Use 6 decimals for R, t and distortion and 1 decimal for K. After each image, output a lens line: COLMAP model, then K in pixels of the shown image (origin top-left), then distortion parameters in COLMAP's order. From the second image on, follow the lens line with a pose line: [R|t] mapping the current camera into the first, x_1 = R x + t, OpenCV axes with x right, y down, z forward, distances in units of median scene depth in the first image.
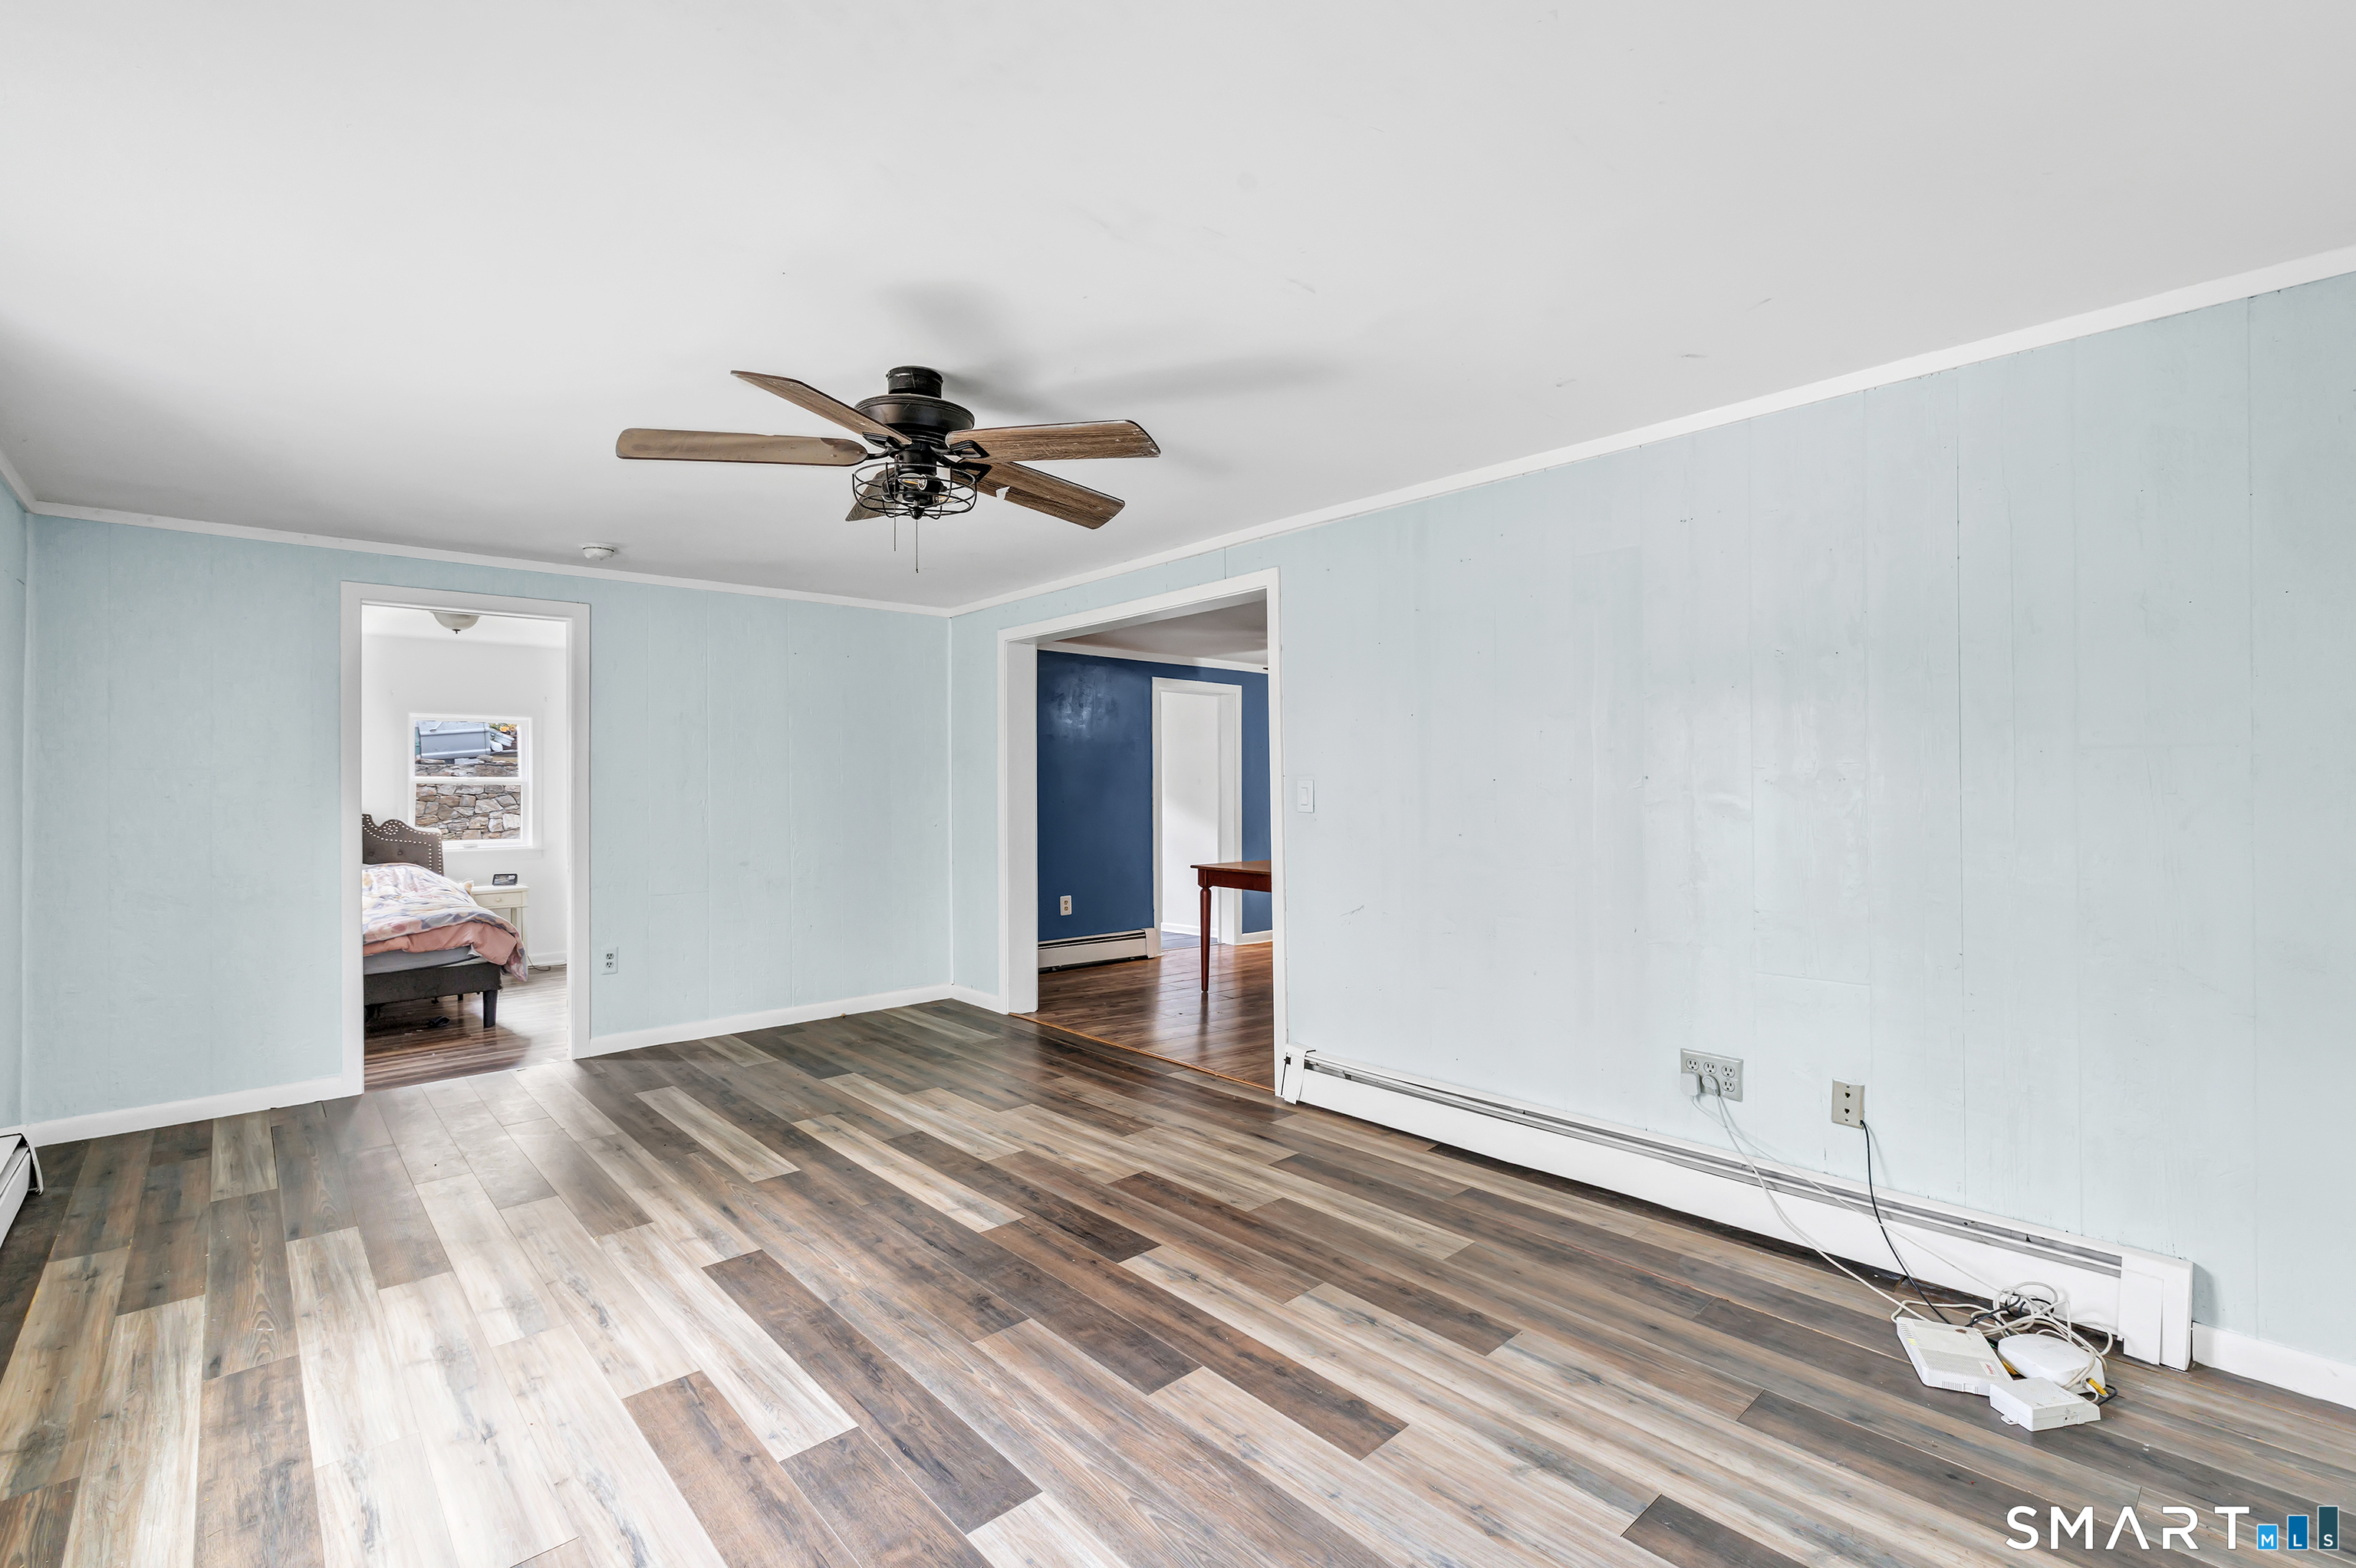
lens RADIAL K [[1065.4, 0, 1200.5], [0, 1065.4, 781.7], [0, 0, 1]] dist [-0.004233, -0.000365]
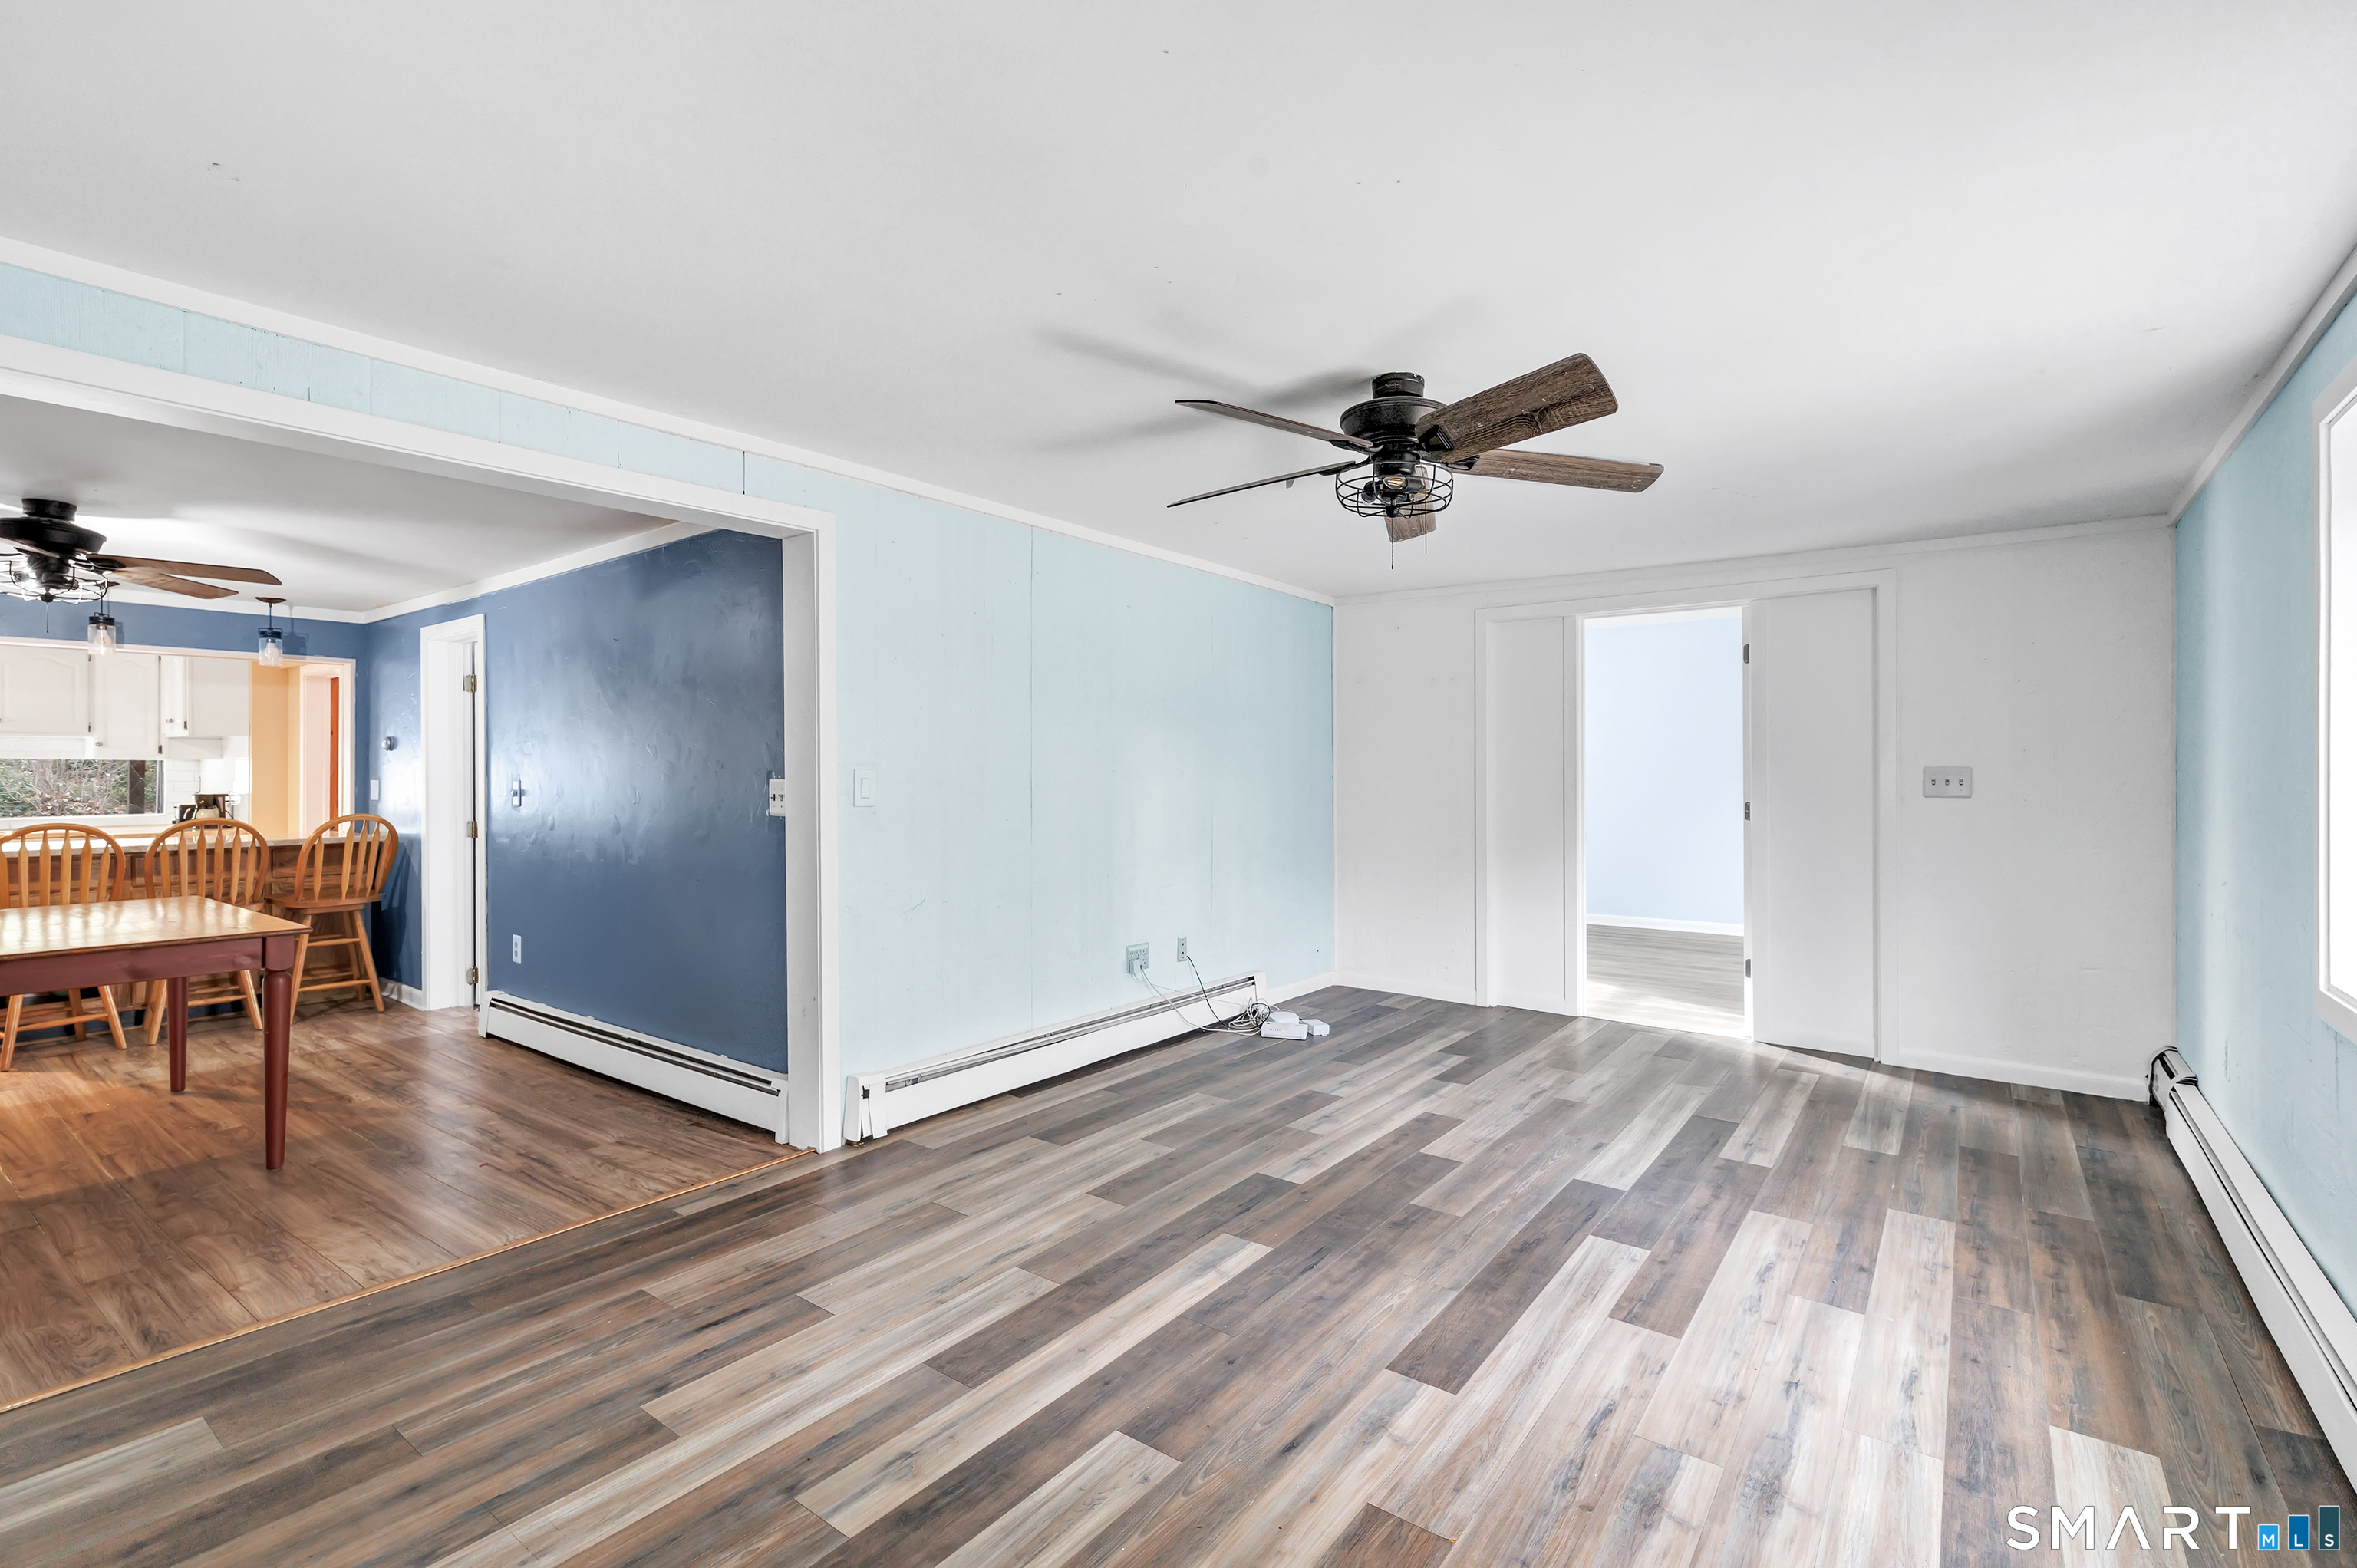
lens RADIAL K [[1065.9, 0, 1170.1], [0, 1065.9, 768.7], [0, 0, 1]] dist [-0.004233, -0.000365]
pose [[-0.181188, 0.008060, 0.983416, -1.147875], [-0.003950, 0.999952, -0.008923, 0.006339], [-0.983441, -0.005502, -0.181147, 1.289321]]
